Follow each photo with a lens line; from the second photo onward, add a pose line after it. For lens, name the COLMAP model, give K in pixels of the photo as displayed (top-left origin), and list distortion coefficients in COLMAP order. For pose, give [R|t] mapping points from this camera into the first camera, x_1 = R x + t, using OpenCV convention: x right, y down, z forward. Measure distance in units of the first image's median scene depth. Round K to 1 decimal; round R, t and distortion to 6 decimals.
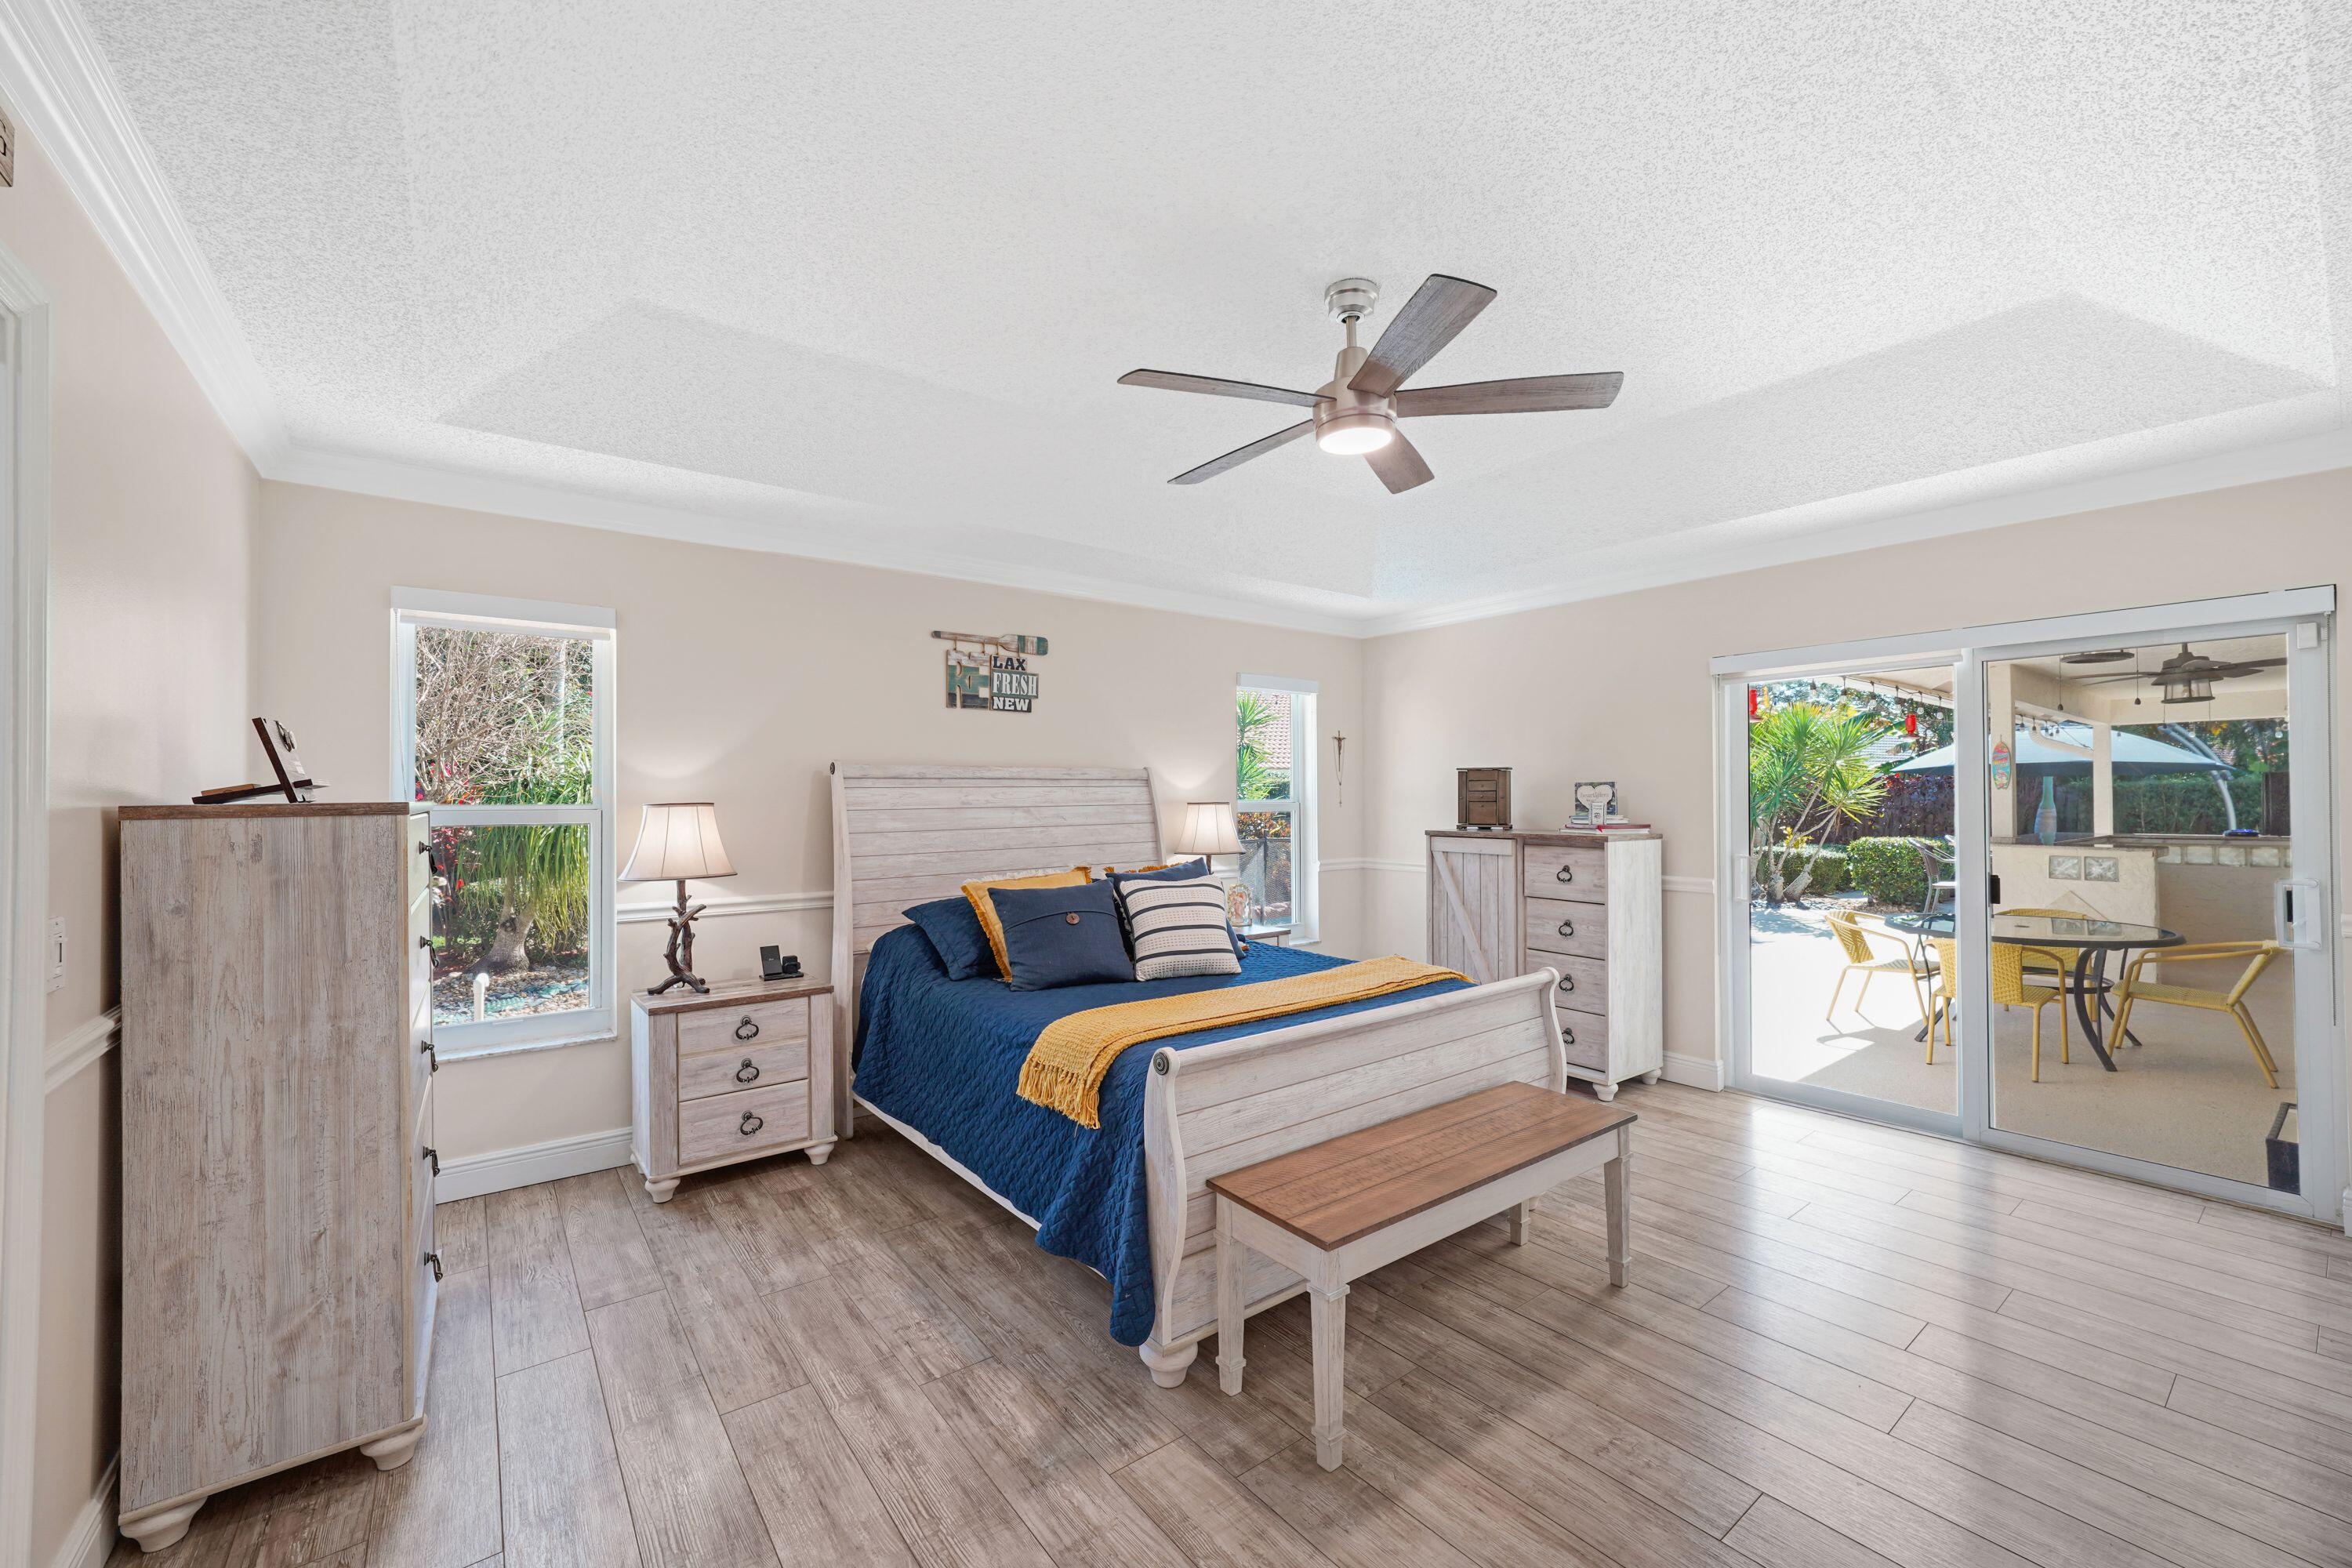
lens RADIAL K [[947.0, 0, 1173.1], [0, 947.0, 771.2], [0, 0, 1]] dist [-0.009815, 0.002738]
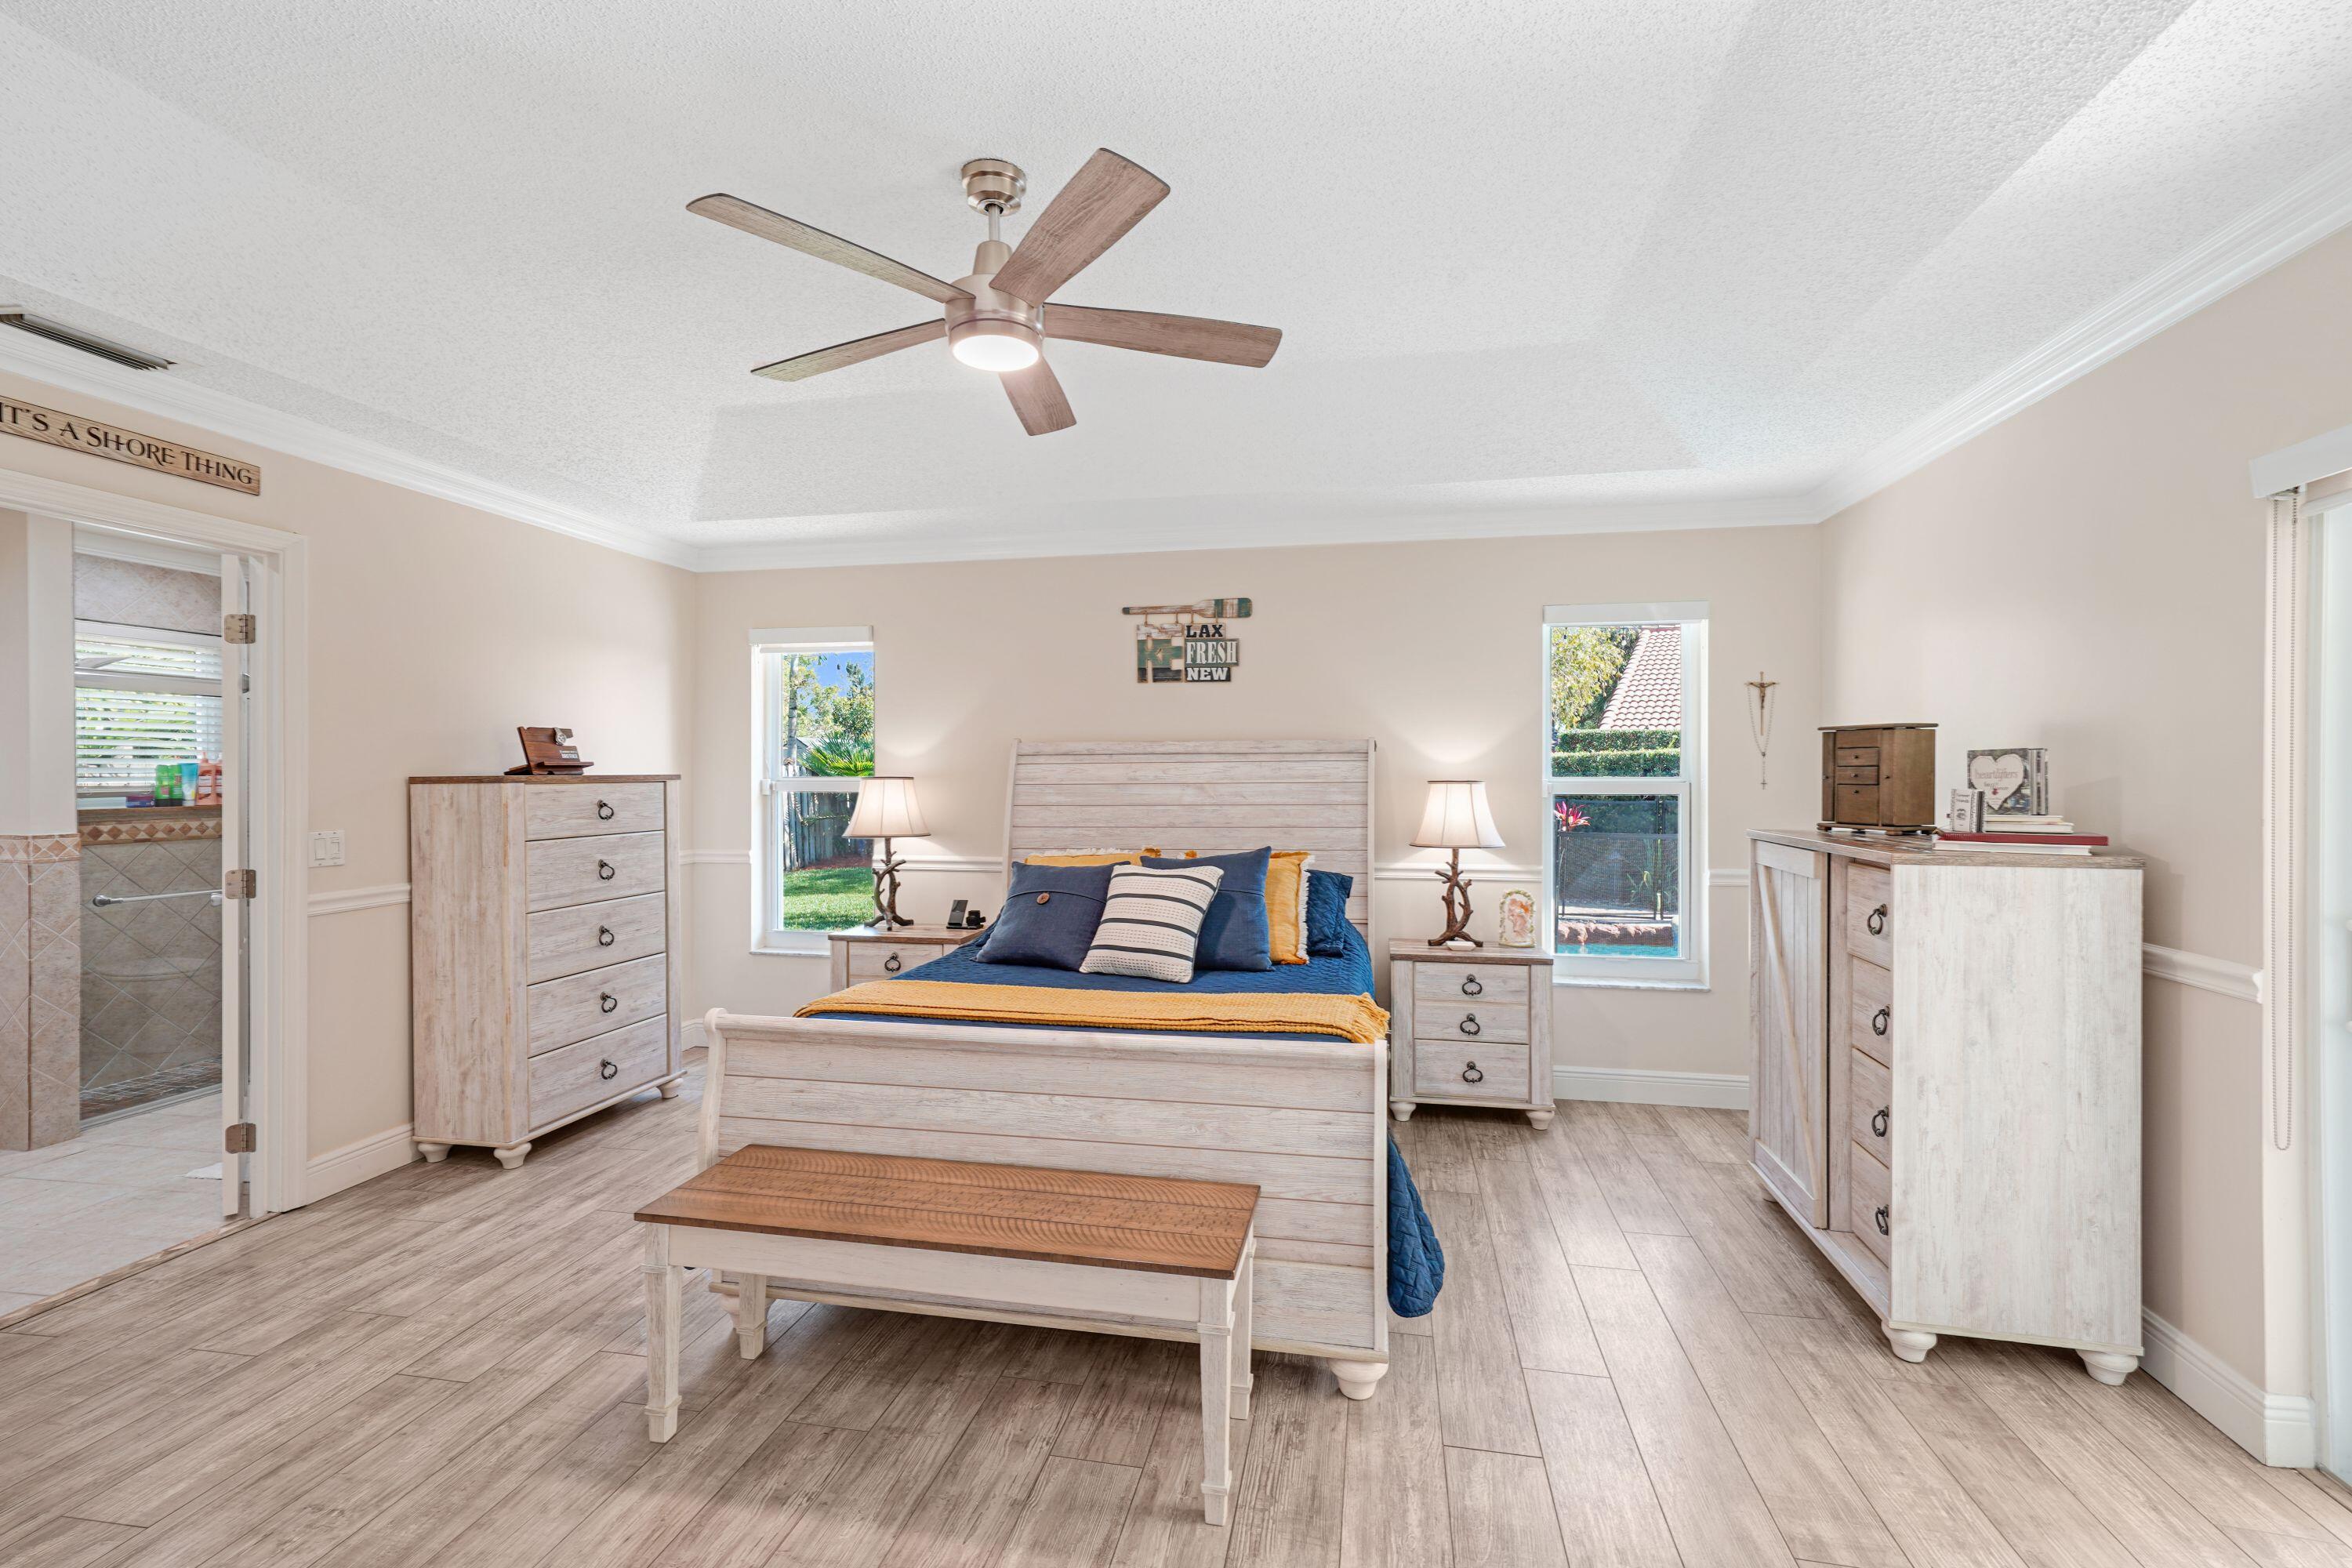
lens RADIAL K [[1004.8, 0, 1169.8], [0, 1004.8, 796.1], [0, 0, 1]] dist [-0.004040, 0.003293]
pose [[0.663692, 0.020858, -0.747715, 0.589469], [0.017729, 0.998892, 0.043602, 0.006407], [0.747796, -0.042194, 0.662587, 0.324519]]
